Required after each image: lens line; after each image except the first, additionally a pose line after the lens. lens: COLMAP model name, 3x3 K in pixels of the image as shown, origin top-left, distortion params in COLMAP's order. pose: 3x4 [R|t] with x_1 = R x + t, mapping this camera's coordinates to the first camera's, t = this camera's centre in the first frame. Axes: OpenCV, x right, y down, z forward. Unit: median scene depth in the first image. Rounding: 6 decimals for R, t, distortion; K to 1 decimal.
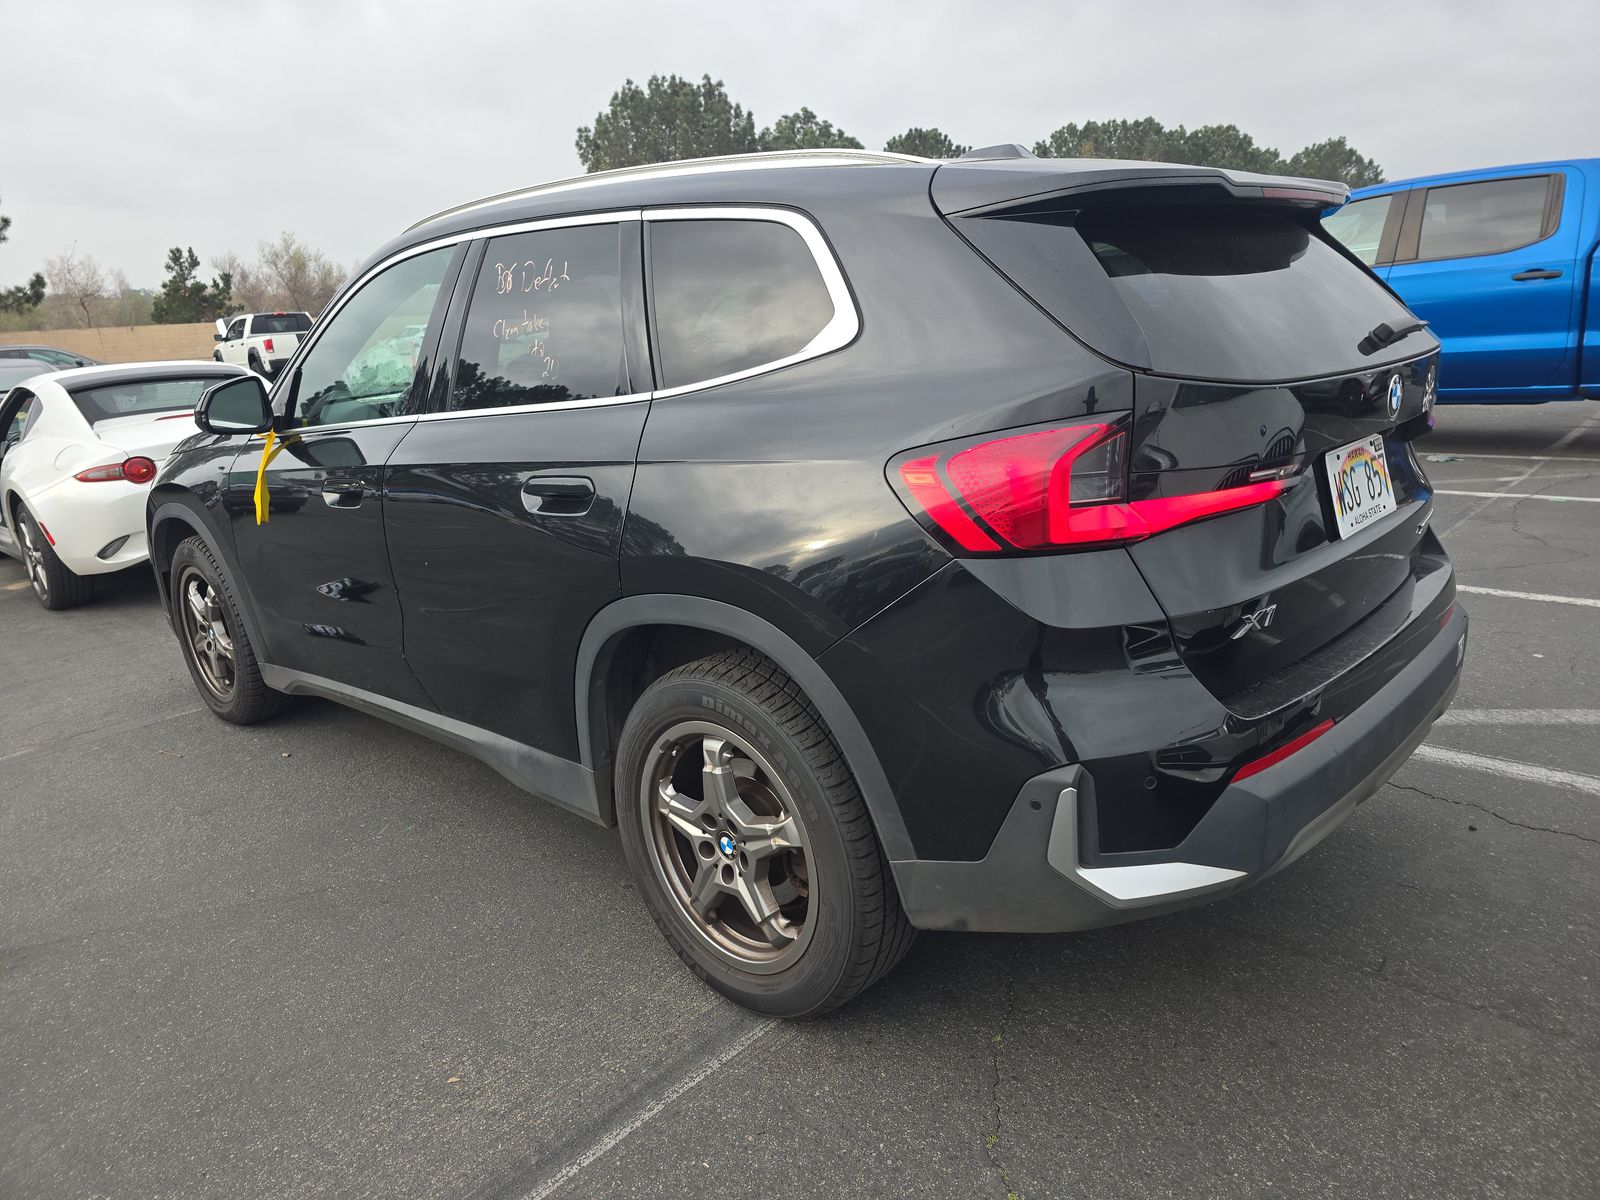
lens RADIAL K [[1057.4, 0, 802.1], [0, 1057.4, 597.1], [0, 0, 1]] dist [0.034829, -0.033633]
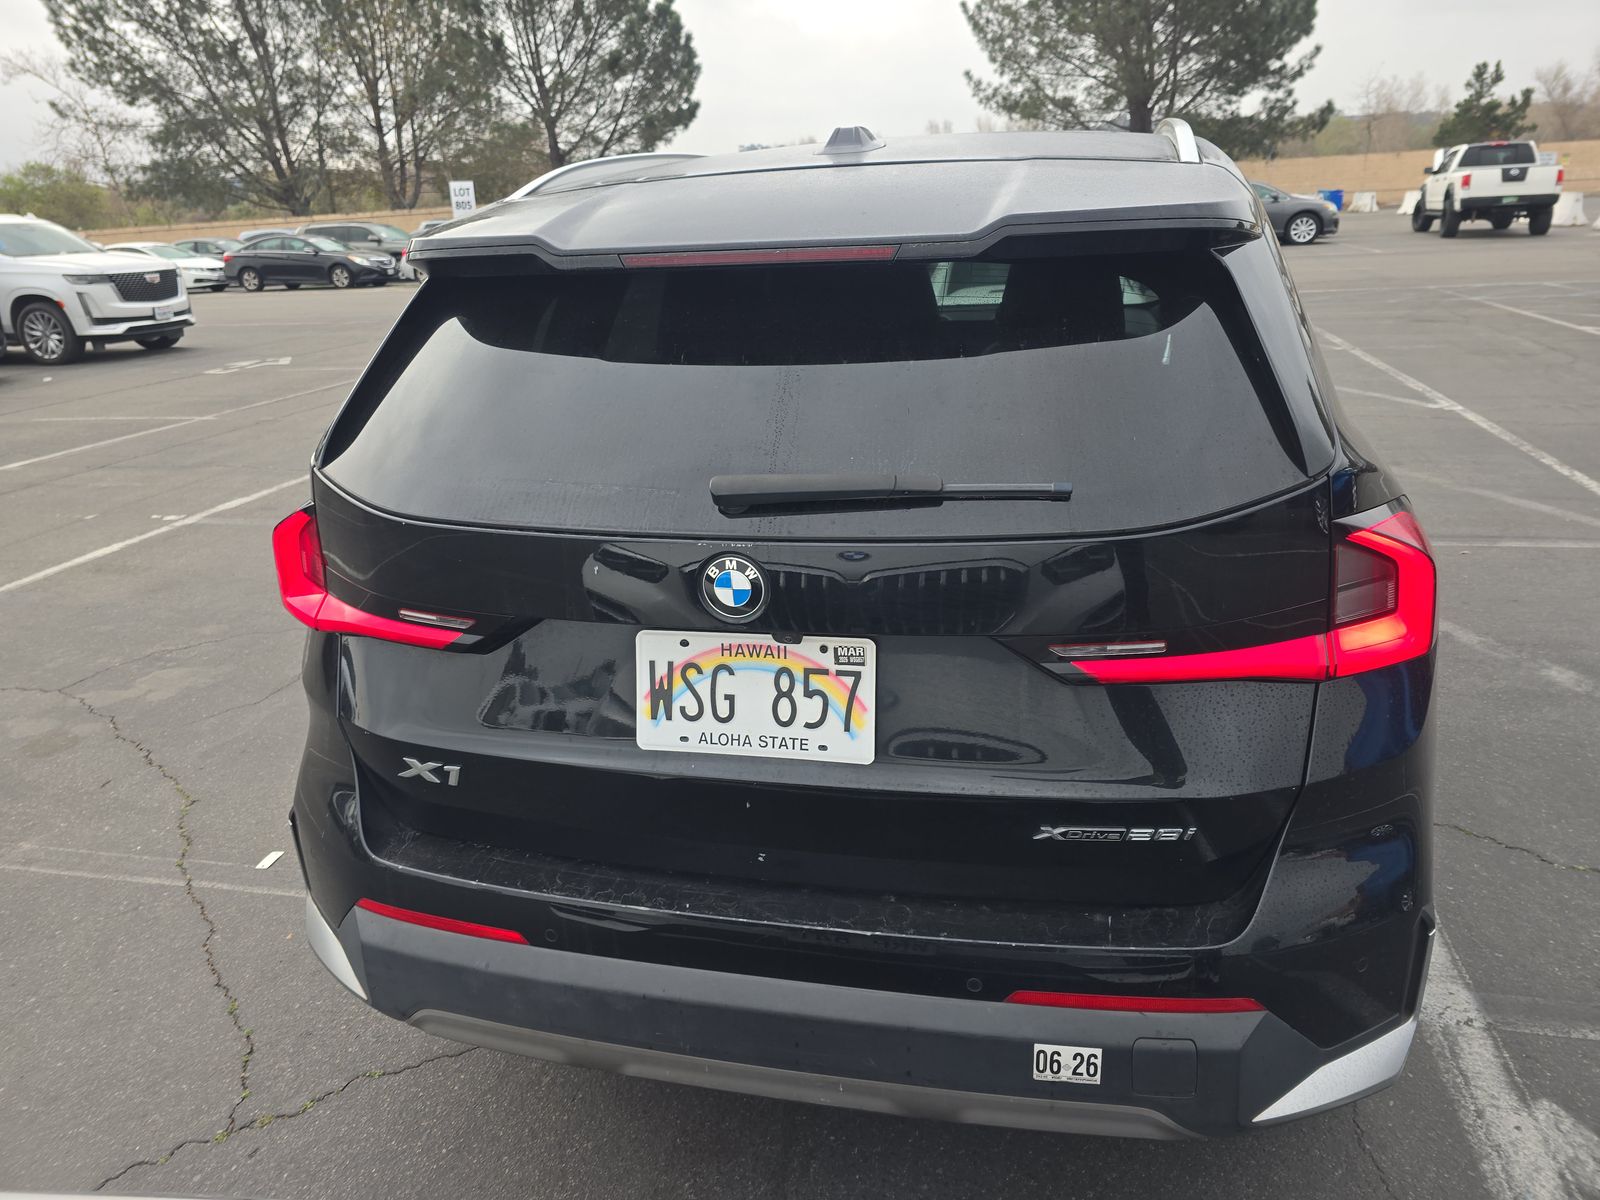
lens RADIAL K [[1057.4, 0, 804.6], [0, 1057.4, 595.5], [0, 0, 1]] dist [0.034829, -0.033633]
pose [[0.511109, 0.326721, -0.794997, 0.709447], [-0.206195, 0.944535, 0.255613, -0.232164], [0.834417, 0.033279, 0.550129, 0.437633]]
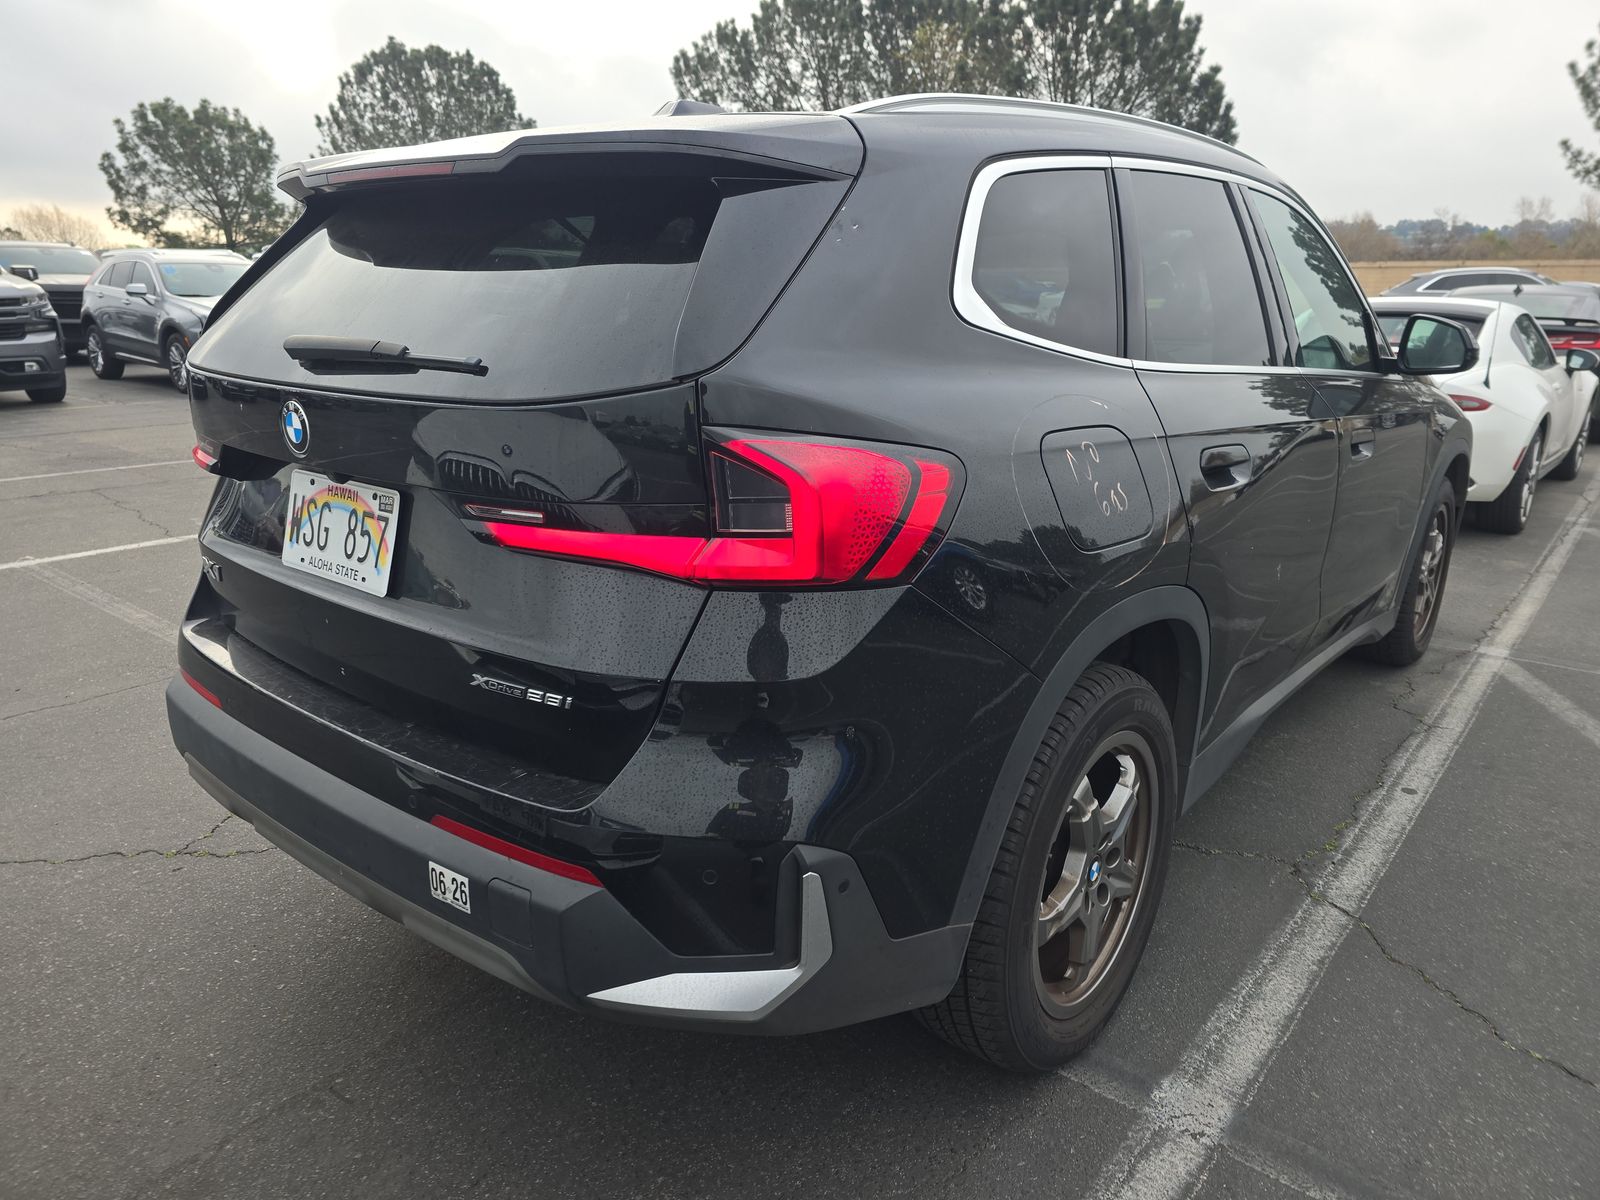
lens RADIAL K [[1057.4, 0, 796.6], [0, 1057.4, 597.4], [0, 0, 1]] dist [0.034829, -0.033633]
pose [[0.081434, 0.337768, -0.937700, 0.903823], [-0.267985, 0.913599, 0.305813, -0.273223], [0.959975, 0.226386, 0.164914, 0.816124]]
